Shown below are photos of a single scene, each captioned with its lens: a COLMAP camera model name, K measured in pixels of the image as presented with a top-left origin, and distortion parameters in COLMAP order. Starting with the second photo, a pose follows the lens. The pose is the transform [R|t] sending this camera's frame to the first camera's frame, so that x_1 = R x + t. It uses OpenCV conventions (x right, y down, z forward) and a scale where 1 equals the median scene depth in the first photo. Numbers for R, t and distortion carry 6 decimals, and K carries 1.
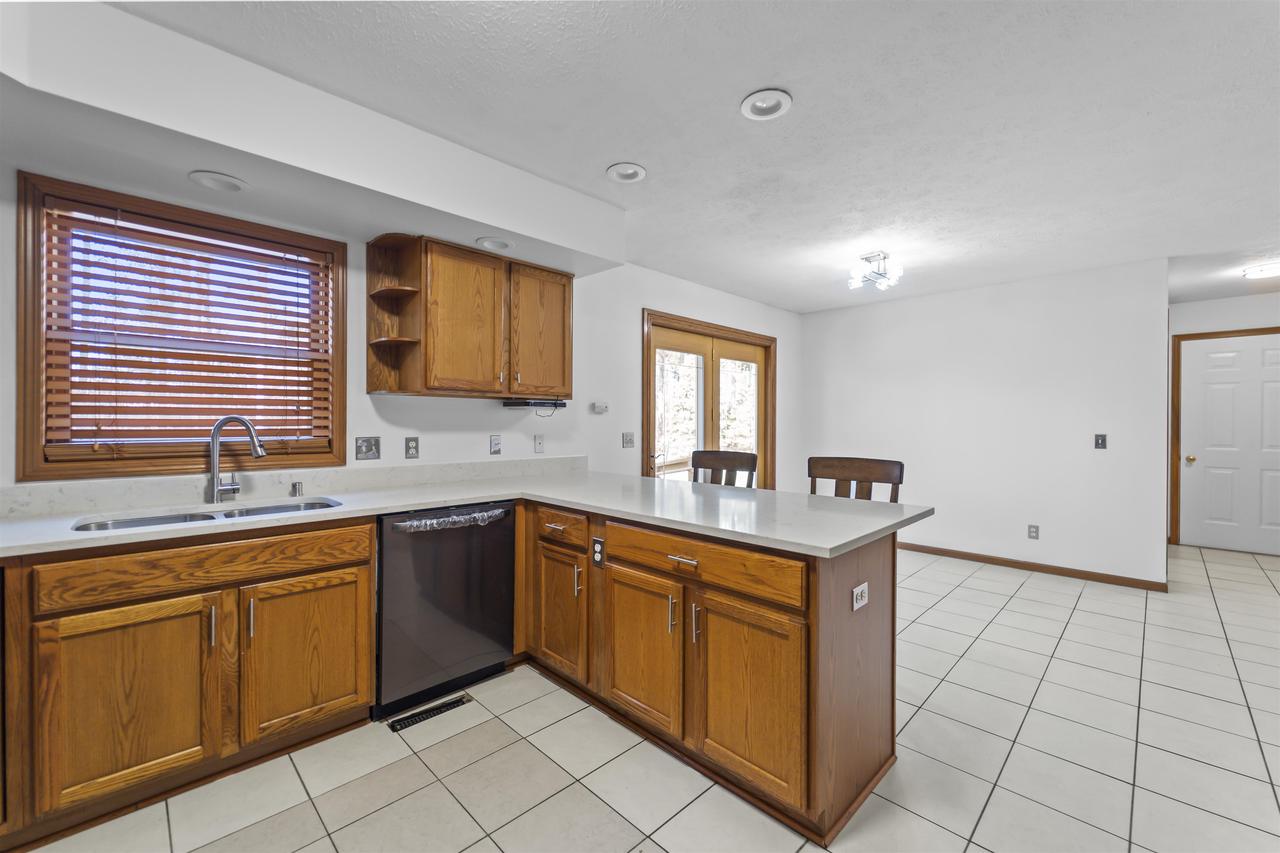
lens RADIAL K [[516.9, 0, 635.3], [0, 516.9, 425.7], [0, 0, 1]] dist [-0.000985, -0.001359]
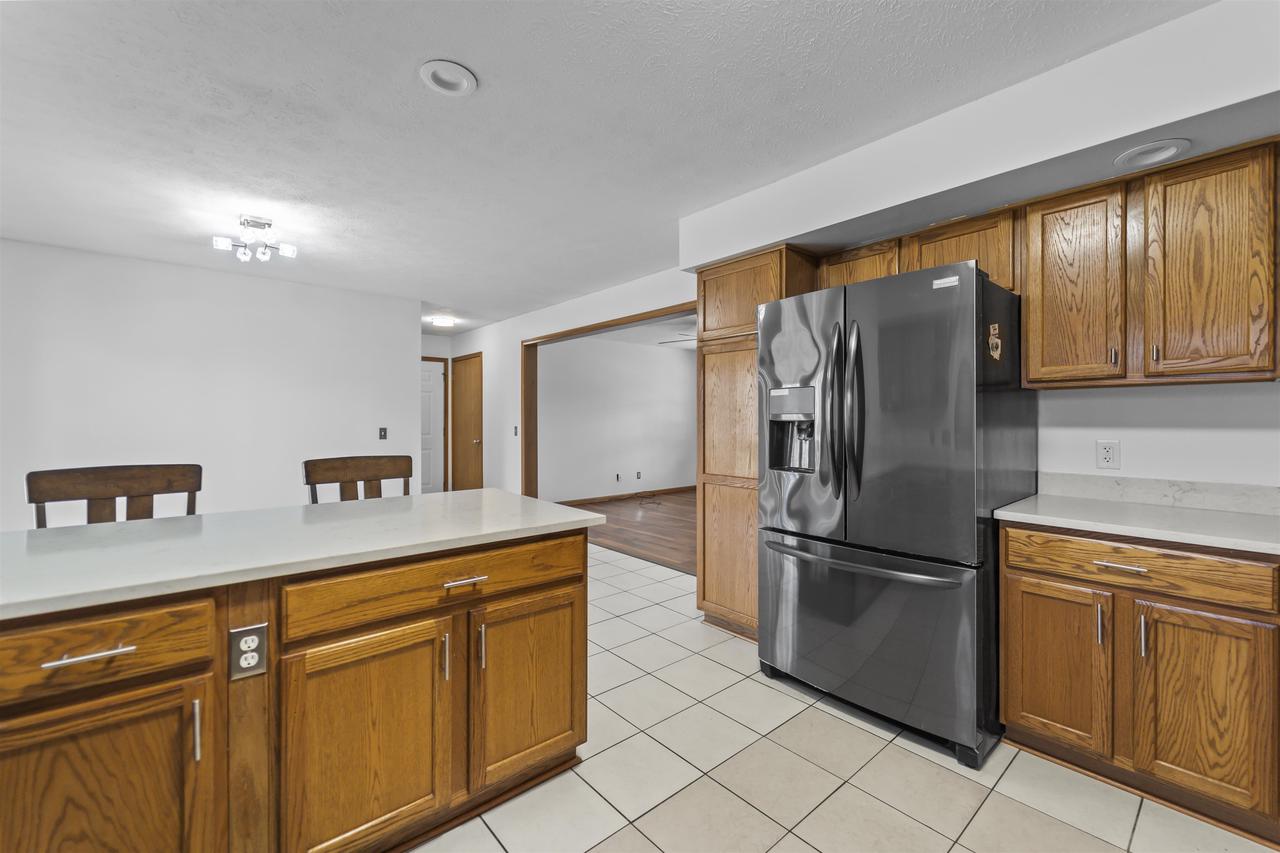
lens RADIAL K [[516.9, 0, 642.3], [0, 516.9, 422.3], [0, 0, 1]] dist [-0.000985, -0.001359]
pose [[0.058288, -0.006275, 0.998280, -0.418662], [0.001525, 0.999980, 0.006197, -0.003400], [-0.998299, 0.001161, 0.058297, 0.378055]]
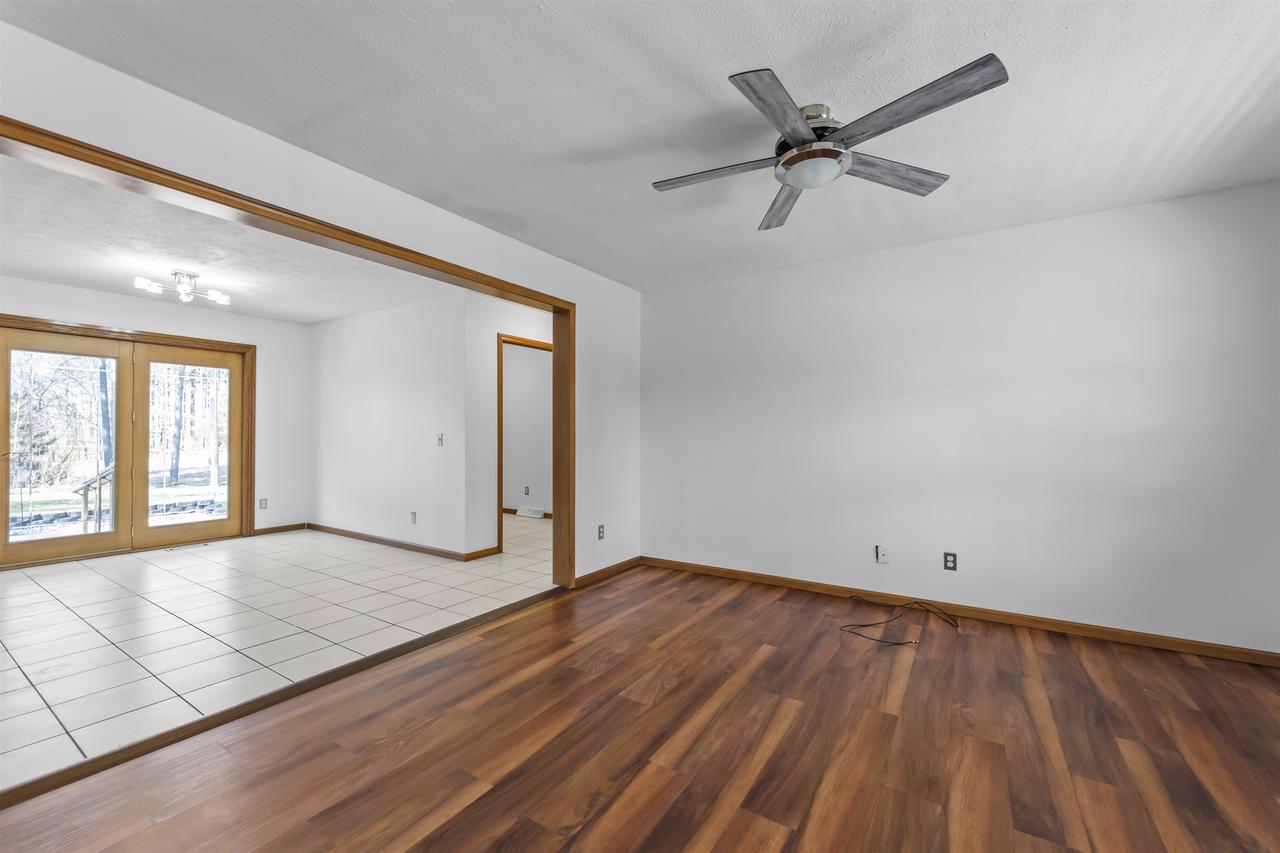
lens RADIAL K [[516.9, 0, 637.7], [0, 516.9, 432.3], [0, 0, 1]] dist [-0.000985, -0.001359]
pose [[0.978376, 0.004330, 0.206788, 1.420856], [-0.002397, 0.999951, -0.009600, 0.030187], [-0.206819, 0.008897, 0.978339, -0.346756]]
